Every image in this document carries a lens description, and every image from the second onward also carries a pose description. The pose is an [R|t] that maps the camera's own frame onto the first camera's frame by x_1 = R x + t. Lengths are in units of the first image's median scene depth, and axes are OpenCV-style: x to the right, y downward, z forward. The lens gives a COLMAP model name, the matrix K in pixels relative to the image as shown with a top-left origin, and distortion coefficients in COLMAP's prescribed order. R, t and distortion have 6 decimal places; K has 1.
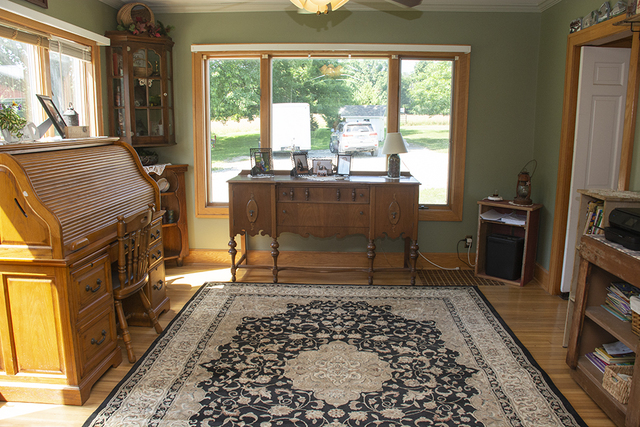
lens RADIAL K [[500.5, 0, 322.1], [0, 500.5, 220.4], [0, 0, 1]] dist [-0.124588, 0.065518]
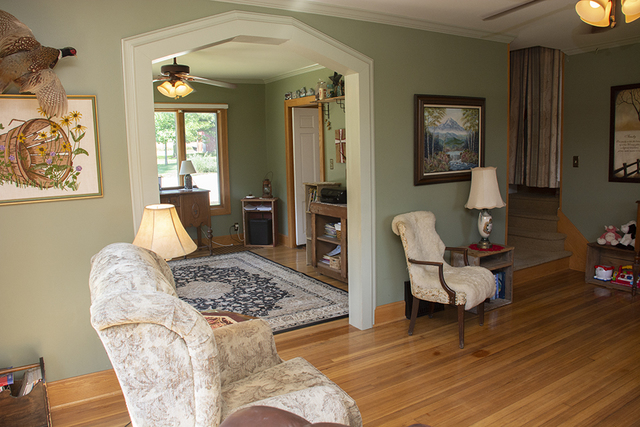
lens RADIAL K [[500.5, 0, 319.7], [0, 500.5, 212.9], [0, 0, 1]] dist [-0.124588, 0.065518]
pose [[0.828766, -0.100696, 0.550461, -0.397286], [0.135256, 0.990557, -0.022437, 0.080379], [-0.543004, 0.093048, 0.834559, -0.525157]]
